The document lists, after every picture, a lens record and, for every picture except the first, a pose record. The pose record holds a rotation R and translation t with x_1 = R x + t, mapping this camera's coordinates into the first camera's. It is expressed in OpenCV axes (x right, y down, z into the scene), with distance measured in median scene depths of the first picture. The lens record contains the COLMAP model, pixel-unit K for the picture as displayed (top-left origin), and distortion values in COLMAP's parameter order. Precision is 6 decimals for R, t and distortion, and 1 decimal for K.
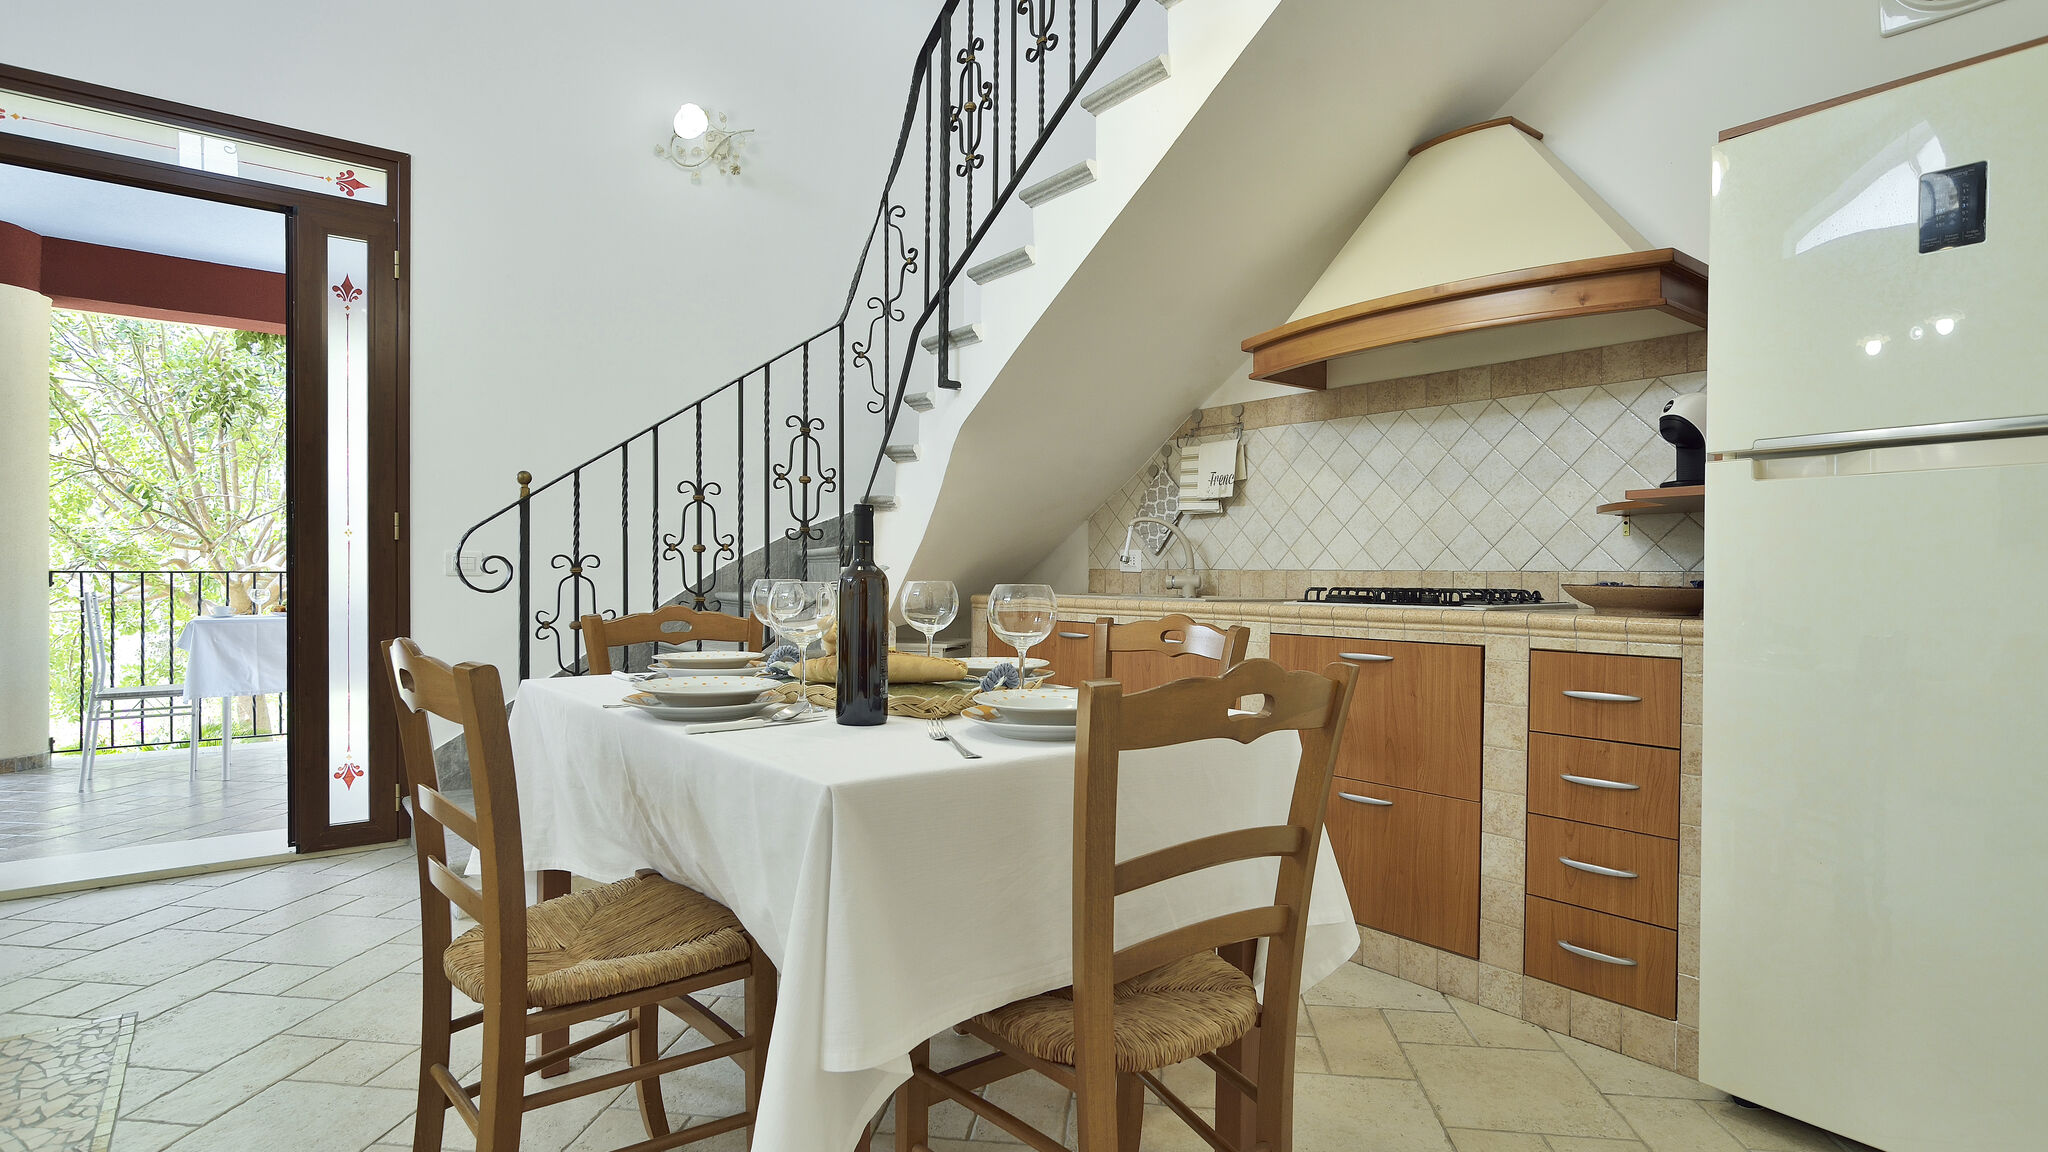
lens RADIAL K [[1016.0, 0, 1044.0], [0, 1016.0, 583.9], [0, 0, 1]] dist [0.001849, 0.002191]
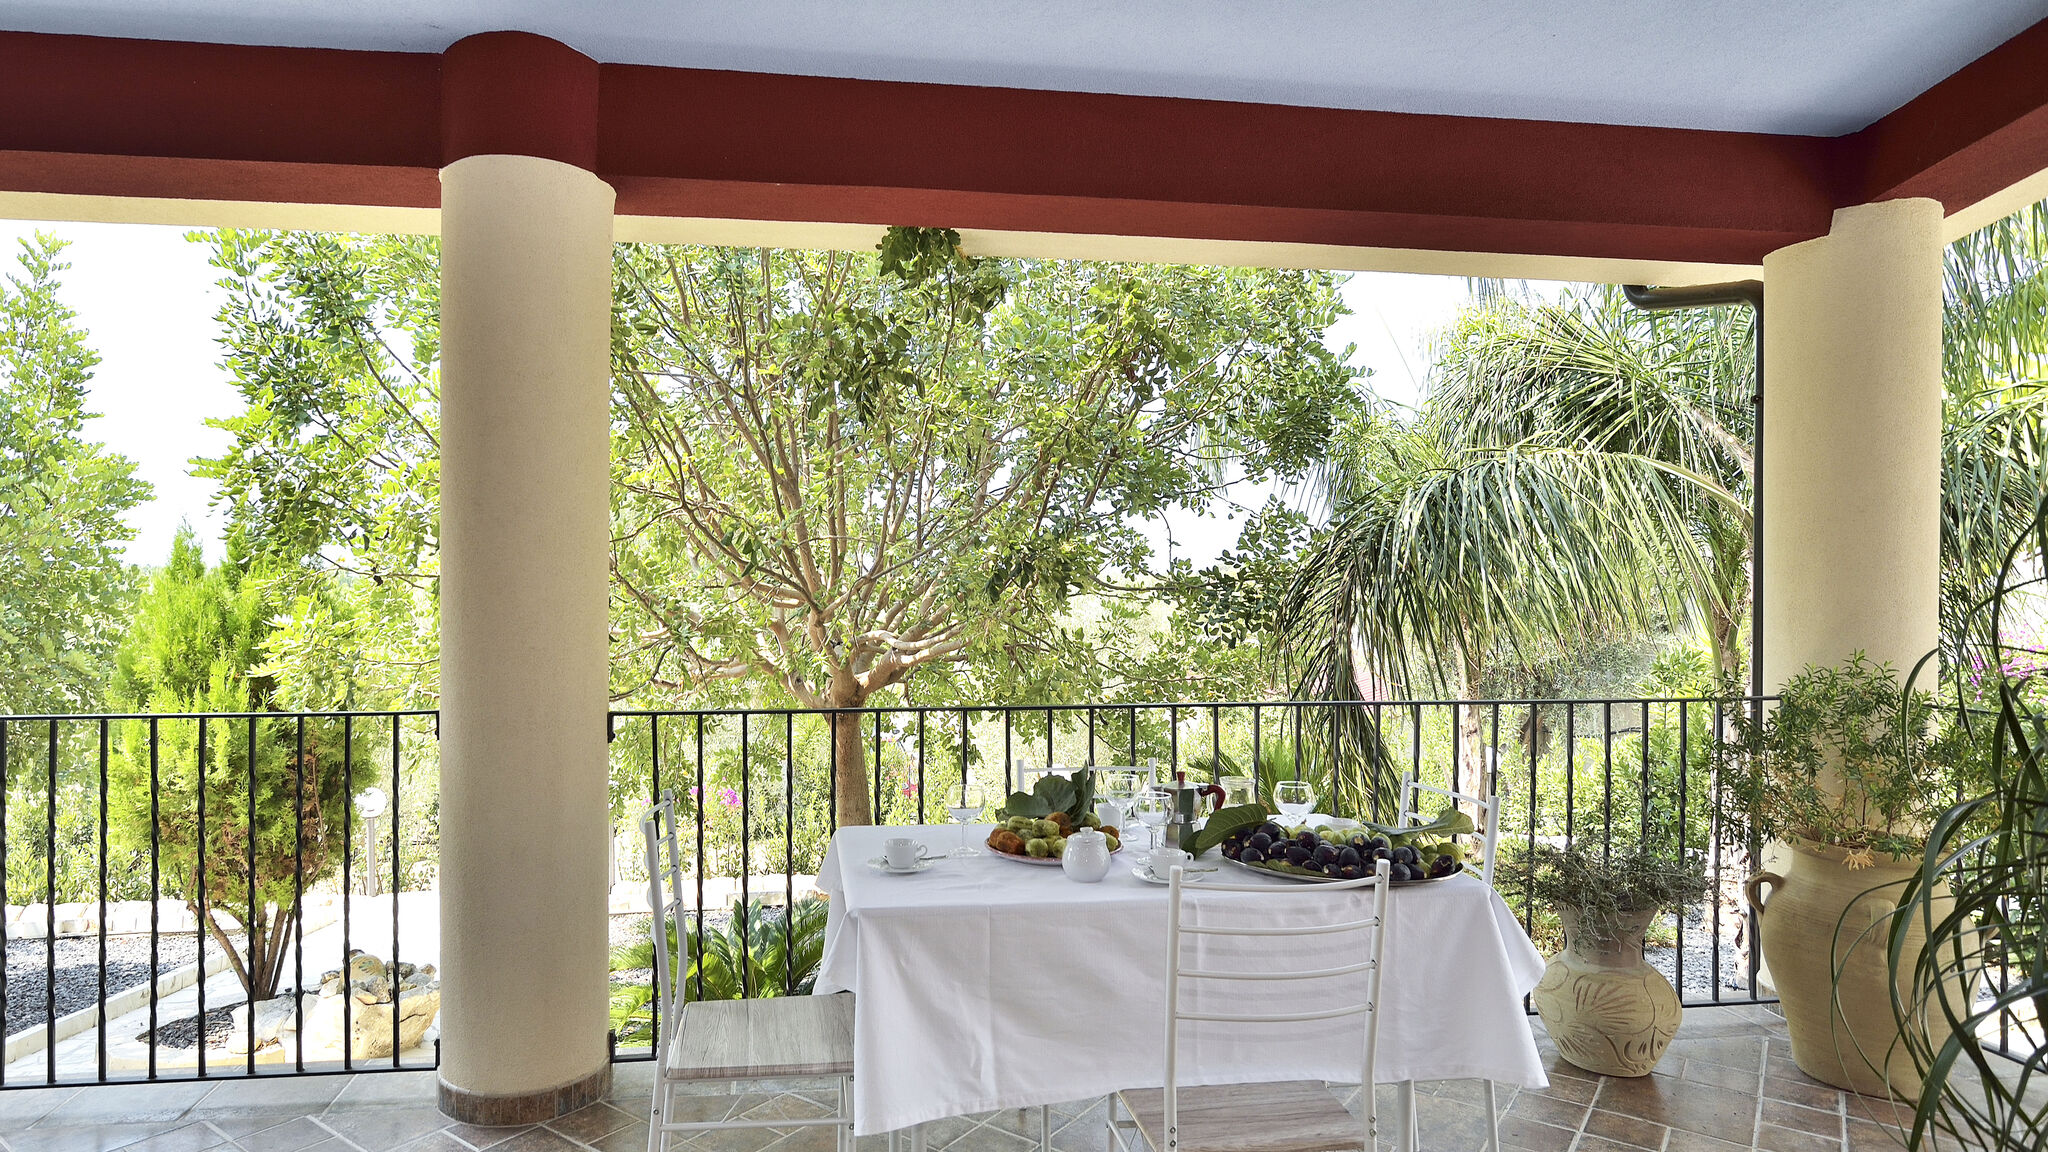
lens RADIAL K [[1016.0, 0, 1011.9], [0, 1016.0, 574.7], [0, 0, 1]] dist [0.001849, 0.002191]
pose [[0.899646, -0.000255, -0.436620, -0.492488], [-0.000887, 0.999997, -0.002412, -0.070671], [0.436619, 0.002557, 0.899643, 0.544170]]
